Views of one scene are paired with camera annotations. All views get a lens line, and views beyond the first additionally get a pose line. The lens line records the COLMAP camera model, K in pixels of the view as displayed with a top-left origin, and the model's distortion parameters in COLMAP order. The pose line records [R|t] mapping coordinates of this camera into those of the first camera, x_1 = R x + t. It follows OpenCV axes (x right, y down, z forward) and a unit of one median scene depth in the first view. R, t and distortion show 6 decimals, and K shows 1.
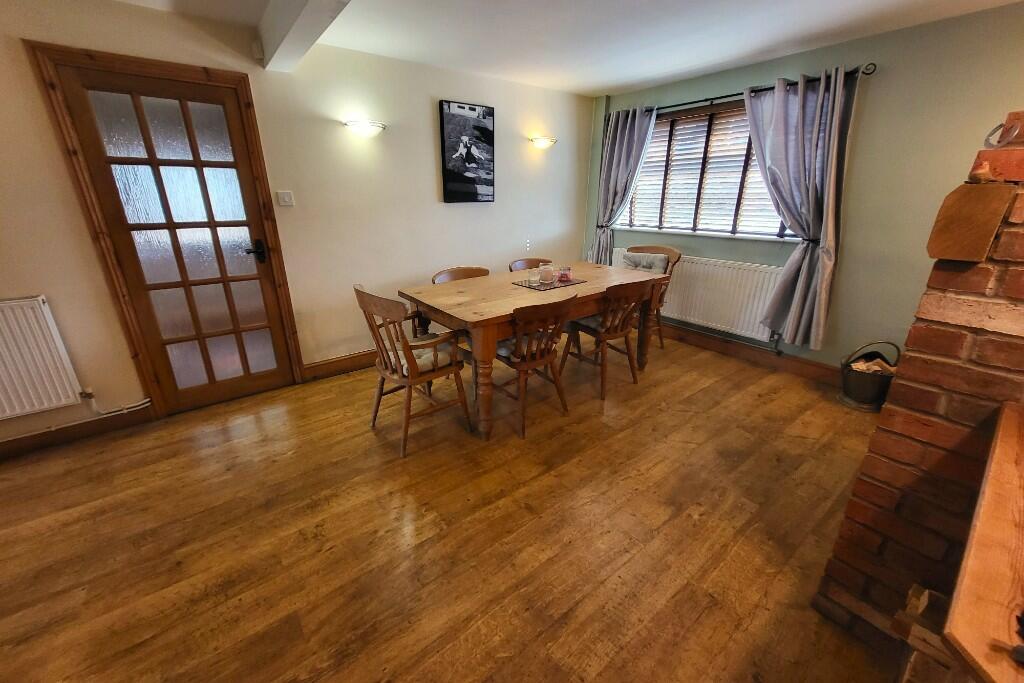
lens RADIAL K [[398.7, 0, 504.3], [0, 398.7, 337.3], [0, 0, 1]] dist [0.010051, -0.001248]
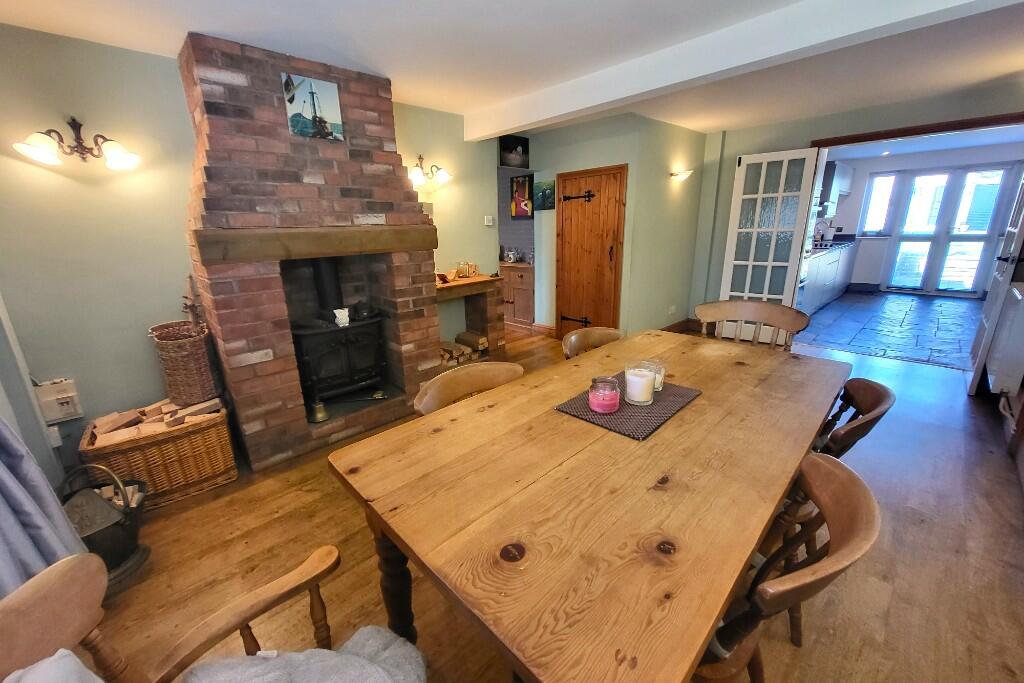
lens RADIAL K [[398.7, 0, 504.7], [0, 398.7, 336.9], [0, 0, 1]] dist [0.010051, -0.001248]
pose [[-0.994312, 0.056604, -0.090221, 0.273086], [-0.005980, 0.816083, 0.577904, -0.430221], [0.106339, 0.575157, -0.811102, 1.195628]]
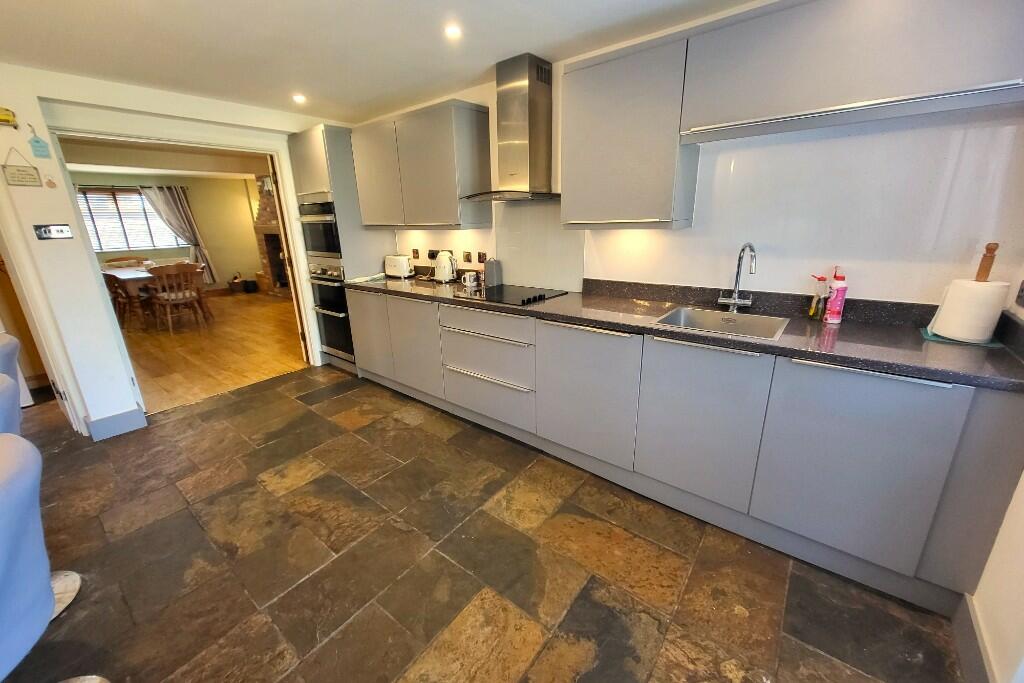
lens RADIAL K [[398.7, 0, 496.8], [0, 398.7, 334.2], [0, 0, 1]] dist [0.010051, -0.001248]
pose [[-0.222021, -0.266326, 0.937964, -2.156881], [0.357117, 0.872918, 0.332389, 0.100774], [-0.907289, 0.408761, -0.098696, -0.296606]]
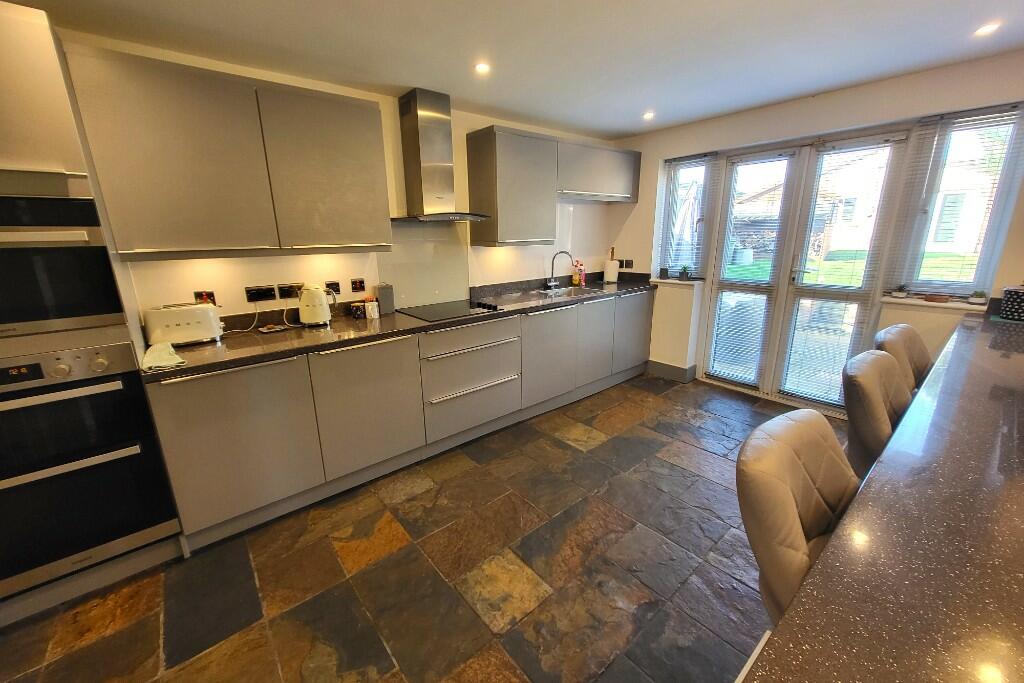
lens RADIAL K [[398.7, 0, 505.9], [0, 398.7, 327.2], [0, 0, 1]] dist [0.010051, -0.001248]
pose [[-0.999407, 0.024638, -0.024043, -1.446479], [0.007470, 0.836985, 0.547175, -0.136006], [0.033605, 0.546671, -0.836673, 0.331672]]
